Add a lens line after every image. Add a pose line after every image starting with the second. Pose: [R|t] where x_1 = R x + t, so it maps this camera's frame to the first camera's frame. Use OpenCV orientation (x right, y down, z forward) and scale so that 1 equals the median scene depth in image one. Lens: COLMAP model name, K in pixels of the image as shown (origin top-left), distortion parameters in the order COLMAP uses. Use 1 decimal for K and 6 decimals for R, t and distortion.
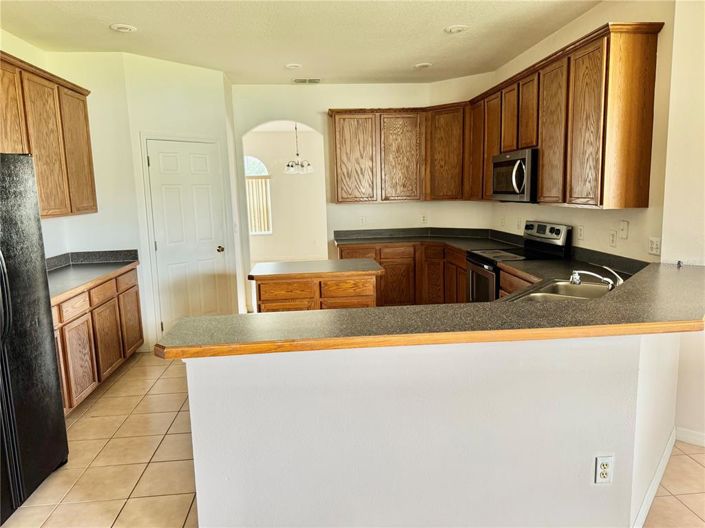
lens RADIAL K [[493.8, 0, 352.5], [0, 493.8, 264.0], [0, 0, 1]] dist [0.166955, -0.346051]
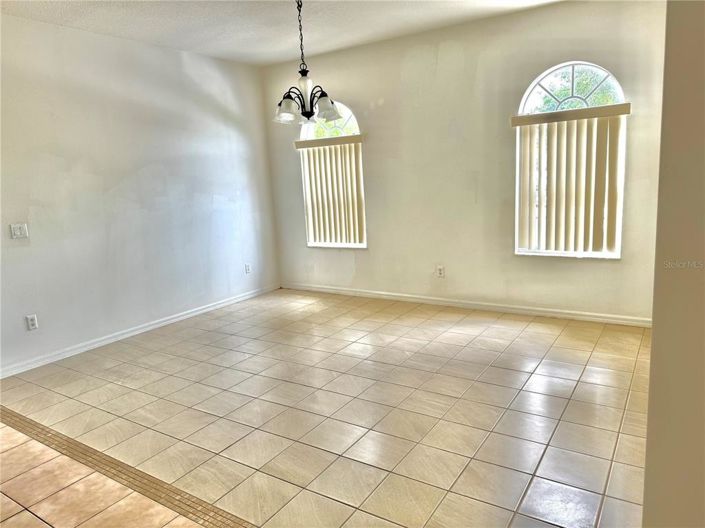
lens RADIAL K [[493.8, 0, 352.5], [0, 493.8, 264.0], [0, 0, 1]] dist [0.166955, -0.346051]
pose [[0.784181, 0.089820, -0.613997, 0.287586], [-0.058081, 0.995749, 0.071487, -0.155965], [0.617808, -0.020397, 0.786064, 1.122134]]
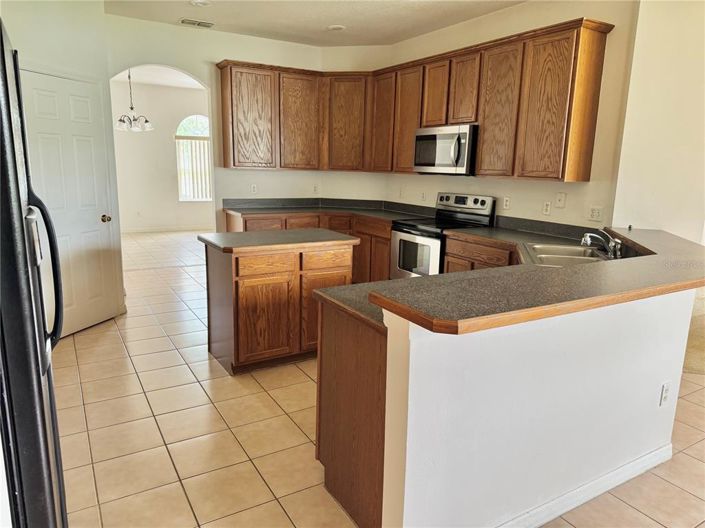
lens RADIAL K [[493.8, 0, 352.5], [0, 493.8, 264.0], [0, 0, 1]] dist [0.166955, -0.346051]
pose [[0.897050, -0.039013, 0.440204, -0.251717], [0.016312, 0.998340, 0.055239, 0.004690], [-0.441629, -0.042371, 0.896197, 0.092481]]
